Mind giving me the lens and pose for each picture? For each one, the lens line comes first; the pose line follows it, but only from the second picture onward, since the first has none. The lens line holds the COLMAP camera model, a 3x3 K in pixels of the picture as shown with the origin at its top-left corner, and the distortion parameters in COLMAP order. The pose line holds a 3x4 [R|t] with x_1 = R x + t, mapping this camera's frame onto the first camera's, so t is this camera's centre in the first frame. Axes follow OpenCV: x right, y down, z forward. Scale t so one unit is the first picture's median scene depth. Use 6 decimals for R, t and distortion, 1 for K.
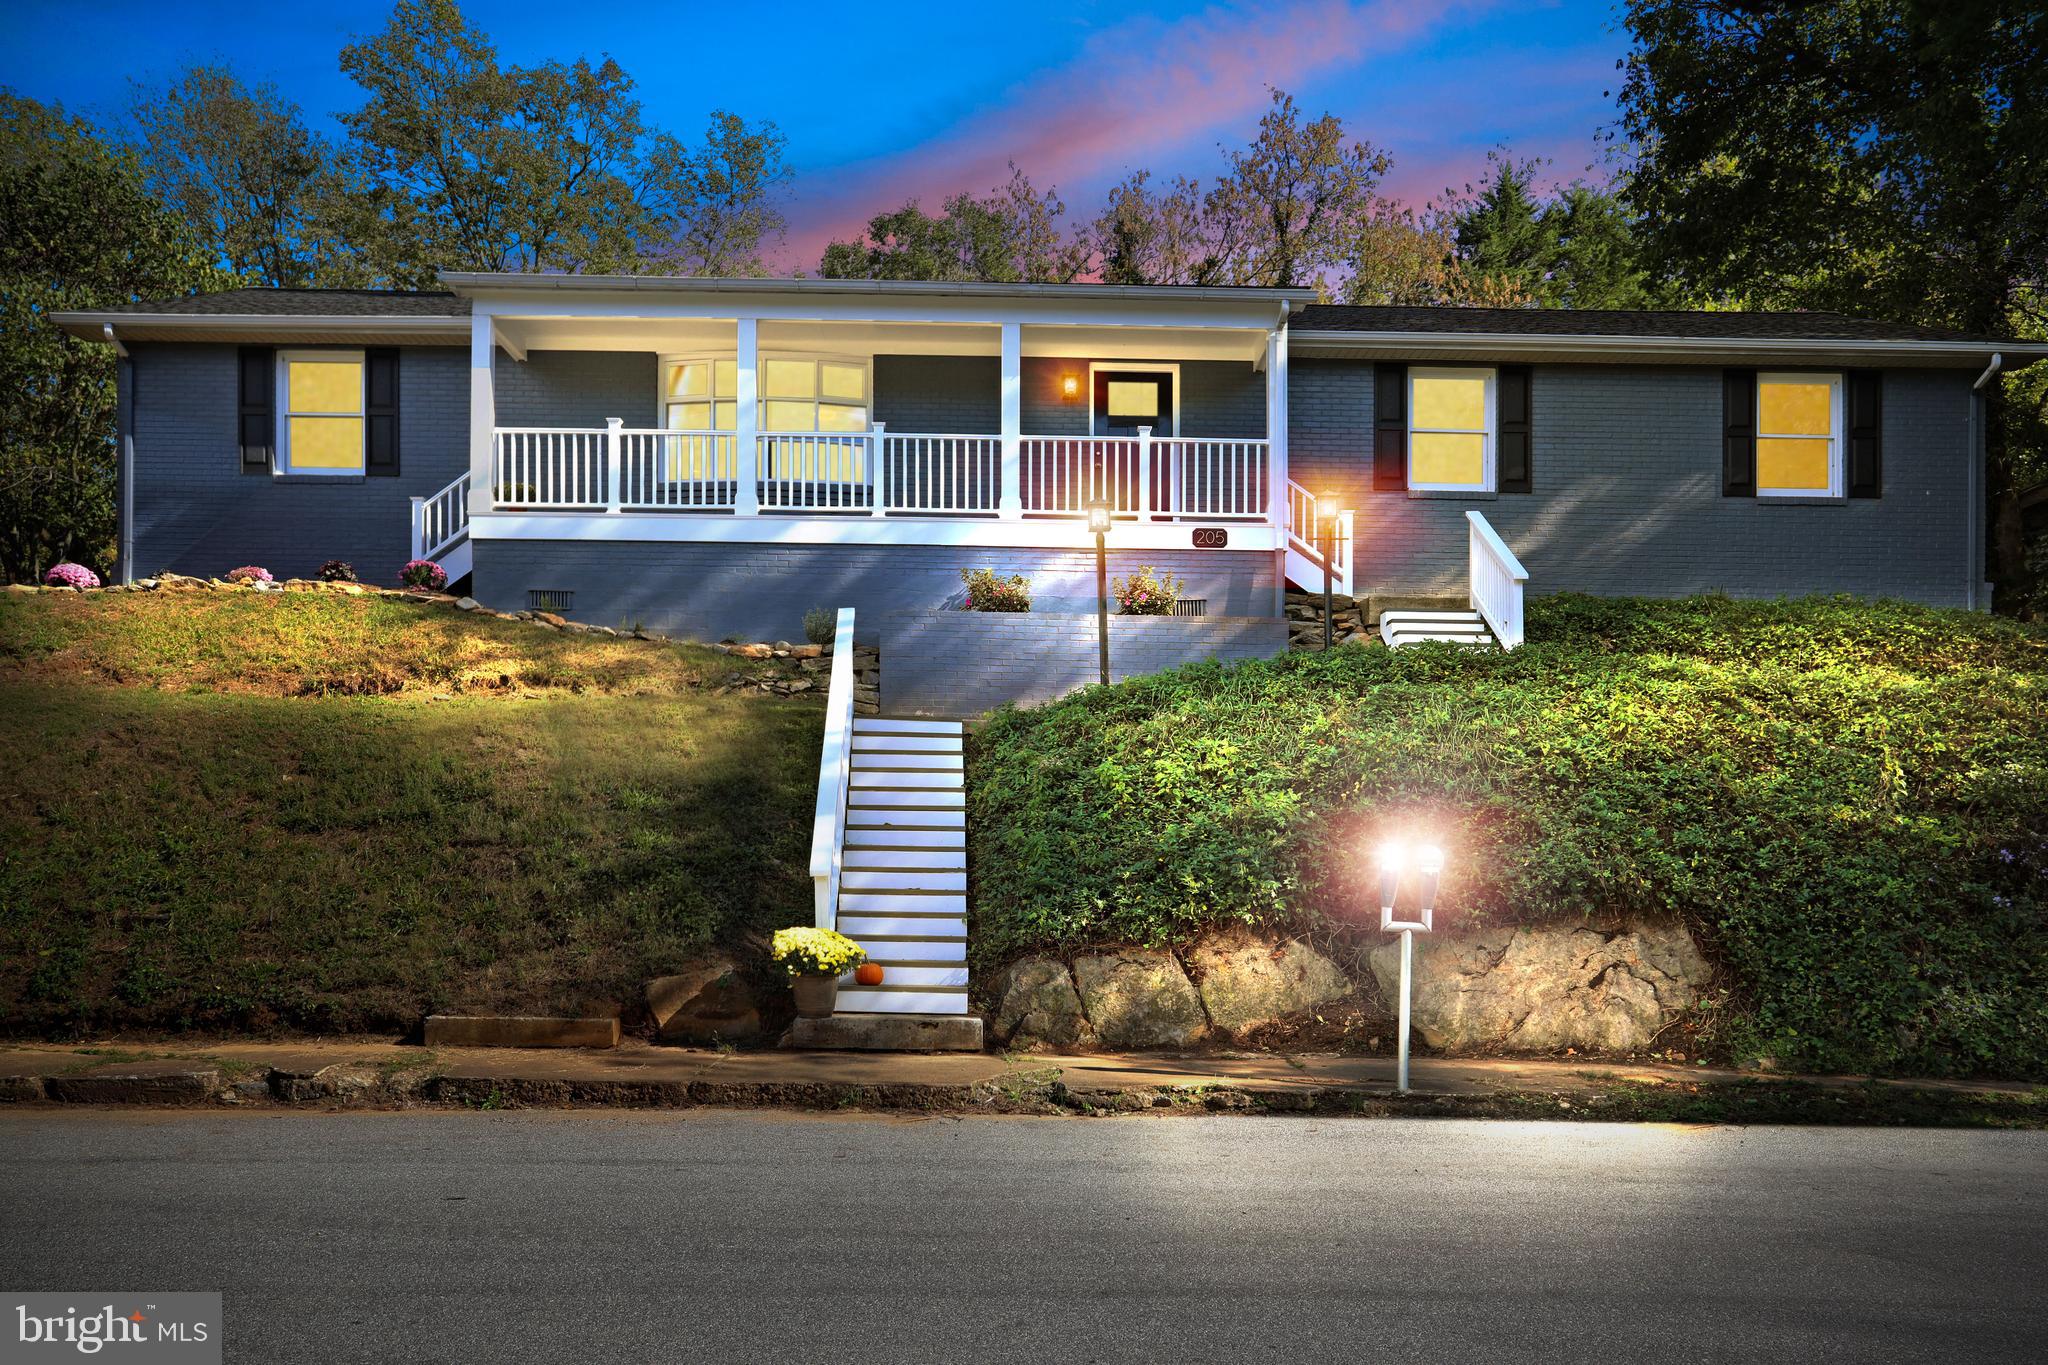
lens RADIAL K [[1701.0, 0, 1020.1], [0, 1701.0, 684.9], [0, 0, 1]] dist [0.008101, 0.005306]
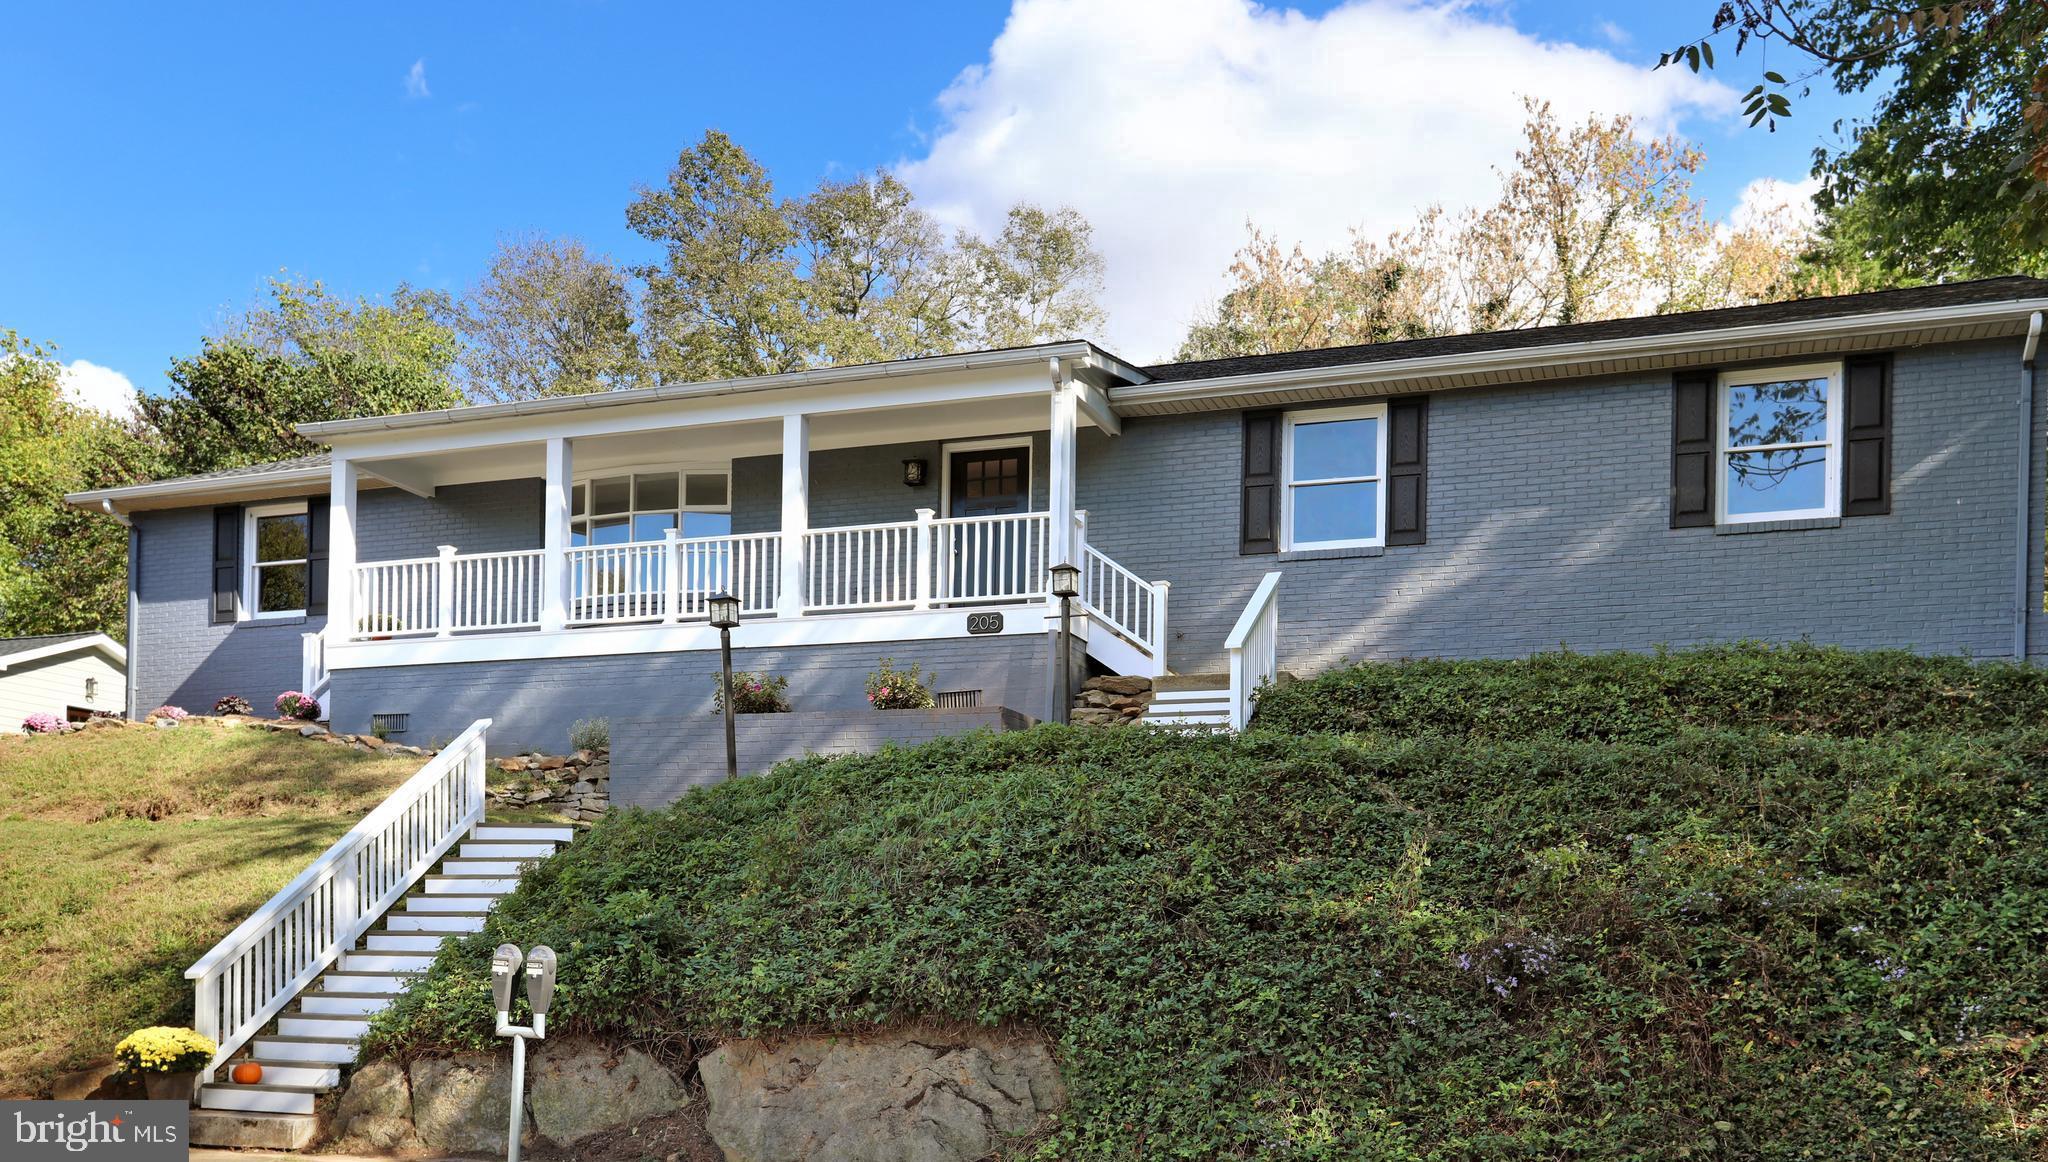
lens RADIAL K [[1966.7, 0, 1025.4], [0, 1966.7, 588.9], [0, 0, 1]] dist [0.027012, 0.000000]
pose [[0.921661, -0.069881, -0.381651, 0.549035], [0.032675, 0.994132, -0.103119, 0.007110], [0.386618, 0.082570, 0.918536, 0.014569]]
